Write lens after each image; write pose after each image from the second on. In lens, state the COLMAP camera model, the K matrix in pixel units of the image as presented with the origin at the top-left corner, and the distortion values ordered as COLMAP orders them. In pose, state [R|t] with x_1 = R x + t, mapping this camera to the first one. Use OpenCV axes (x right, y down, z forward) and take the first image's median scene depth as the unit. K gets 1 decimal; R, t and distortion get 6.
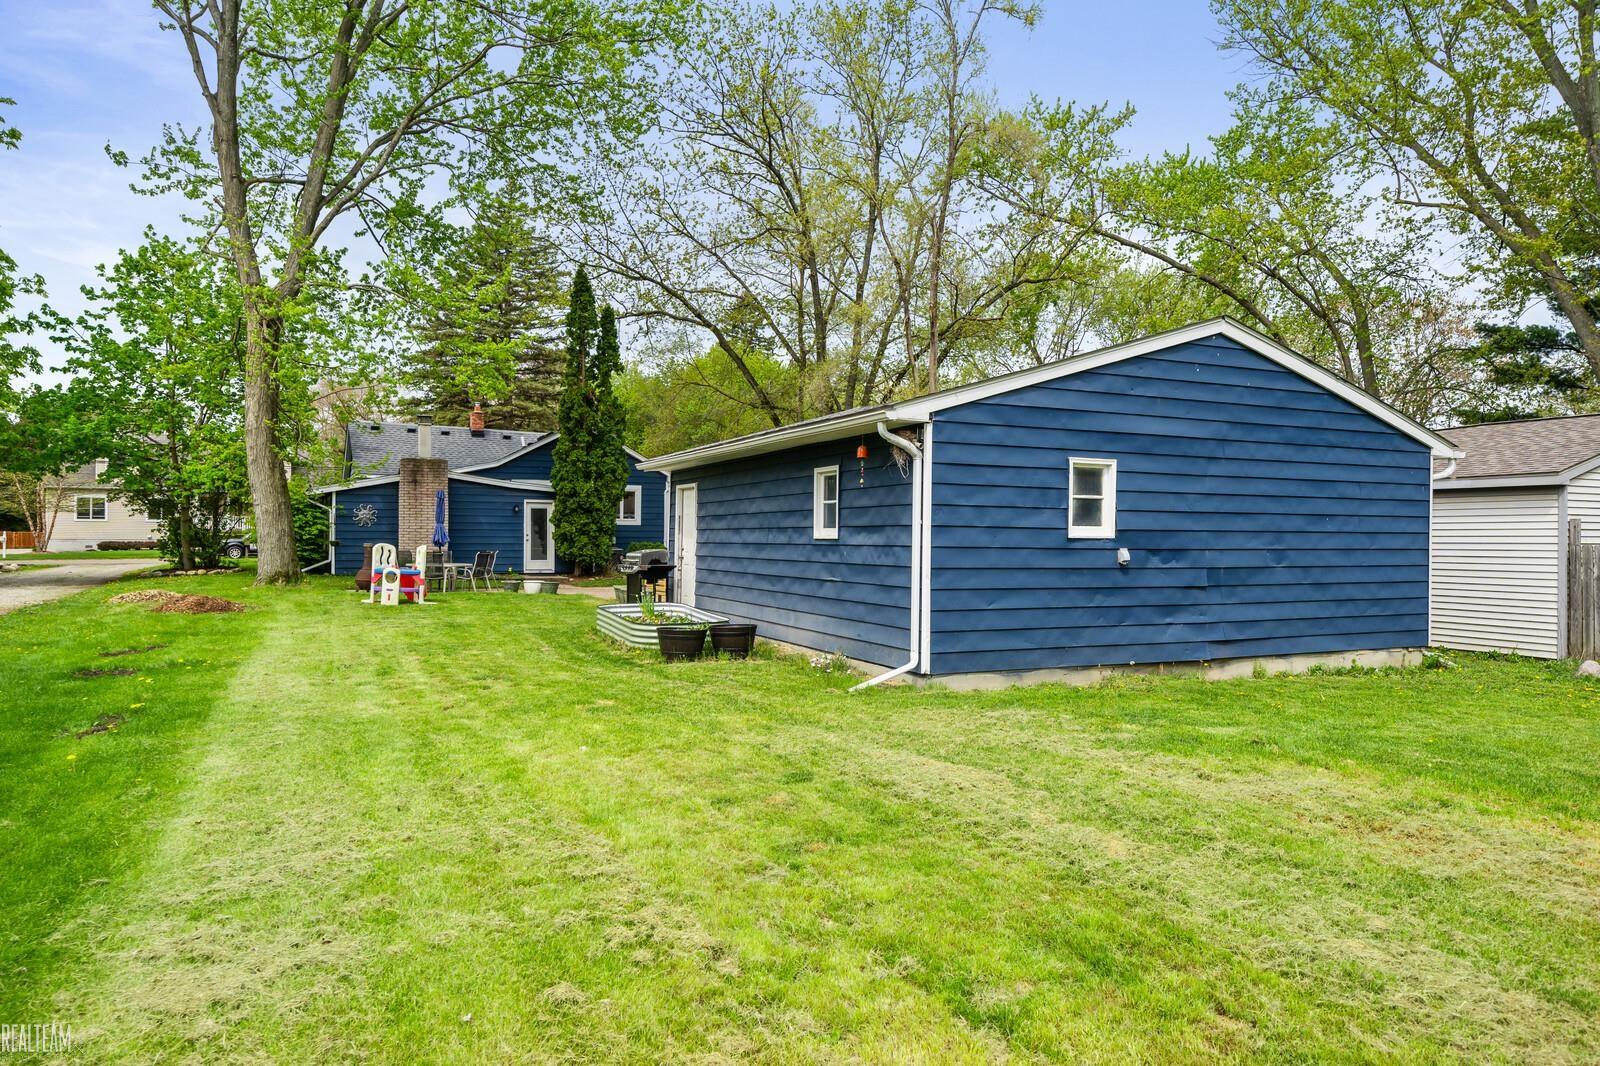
lens RADIAL K [[1013.1, 0, 800.0], [0, 1013.1, 533.0], [0, 0, 1]] dist [-0.000144, -0.000012]
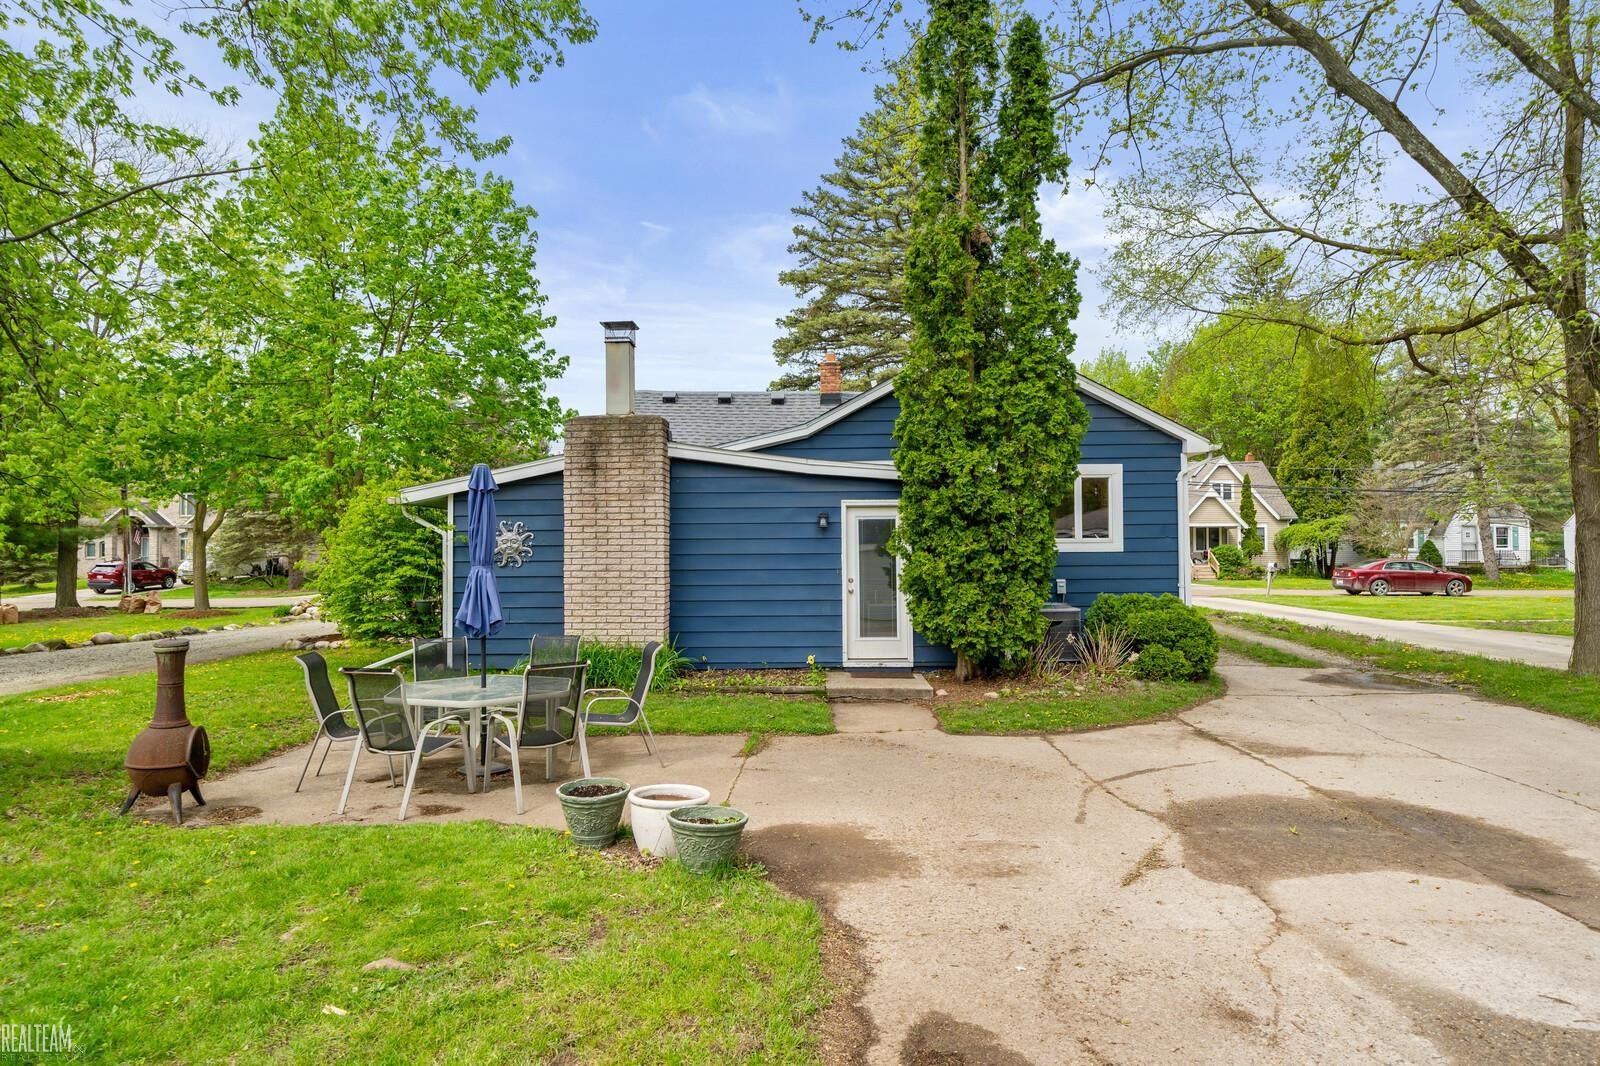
lens RADIAL K [[913.9, 0, 800.0], [0, 913.9, 533.0], [0, 0, 1]] dist [0.026858, 0.000206]
pose [[0.875640, -0.024706, -0.482332, -0.096385], [0.014288, 0.999579, -0.025261, -0.008859], [0.482753, 0.015228, 0.875624, 0.642930]]
